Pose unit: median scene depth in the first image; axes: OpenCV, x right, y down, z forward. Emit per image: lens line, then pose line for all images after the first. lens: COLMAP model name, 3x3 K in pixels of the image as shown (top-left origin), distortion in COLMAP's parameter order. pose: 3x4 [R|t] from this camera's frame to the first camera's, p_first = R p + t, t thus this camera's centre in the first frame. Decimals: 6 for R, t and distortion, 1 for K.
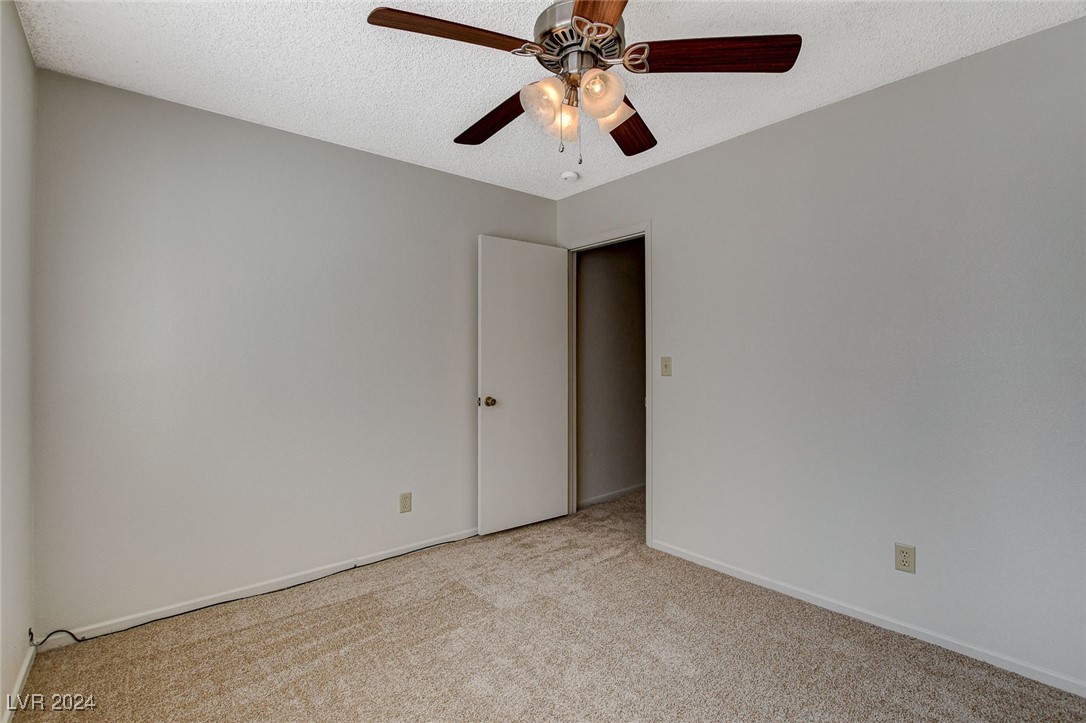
lens RADIAL K [[491.8, 0, 543.0], [0, 491.8, 361.5], [0, 0, 1]] dist [-0.027202, 0.000188]
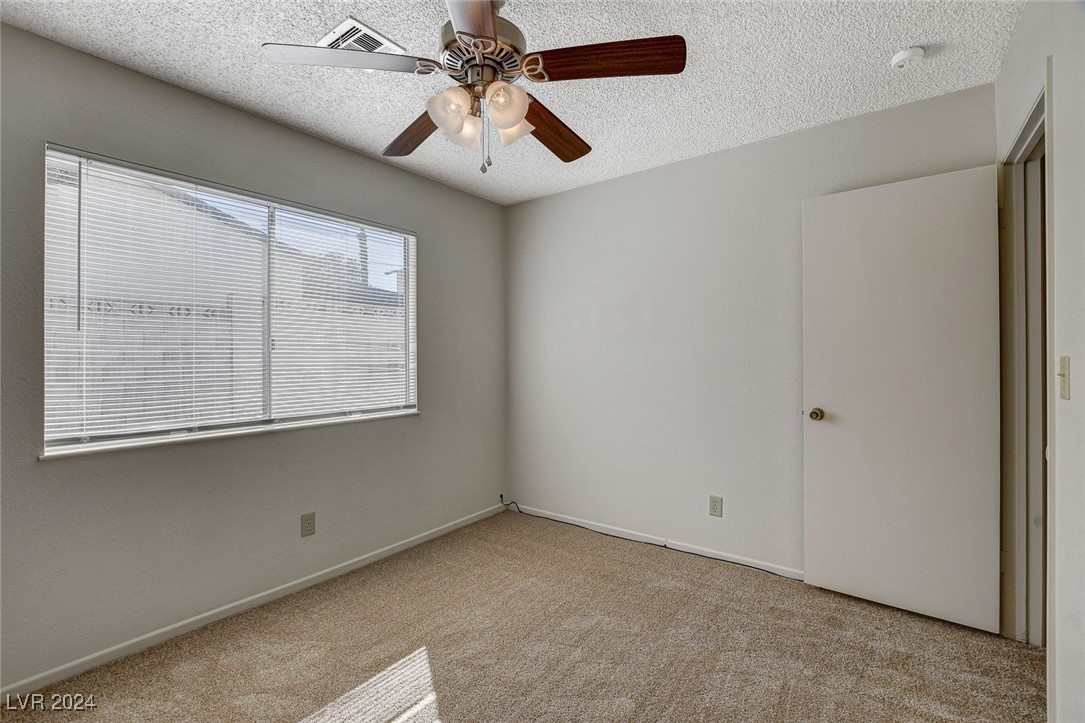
lens RADIAL K [[491.4, 0, 542.5], [0, 491.4, 361.5], [0, 0, 1]] dist [-0.027202, 0.000188]
pose [[0.199216, 0.007321, -0.979928, 0.623971], [-0.004046, 0.999970, 0.006648, -0.001891], [0.979947, 0.002641, 0.199239, 0.499113]]
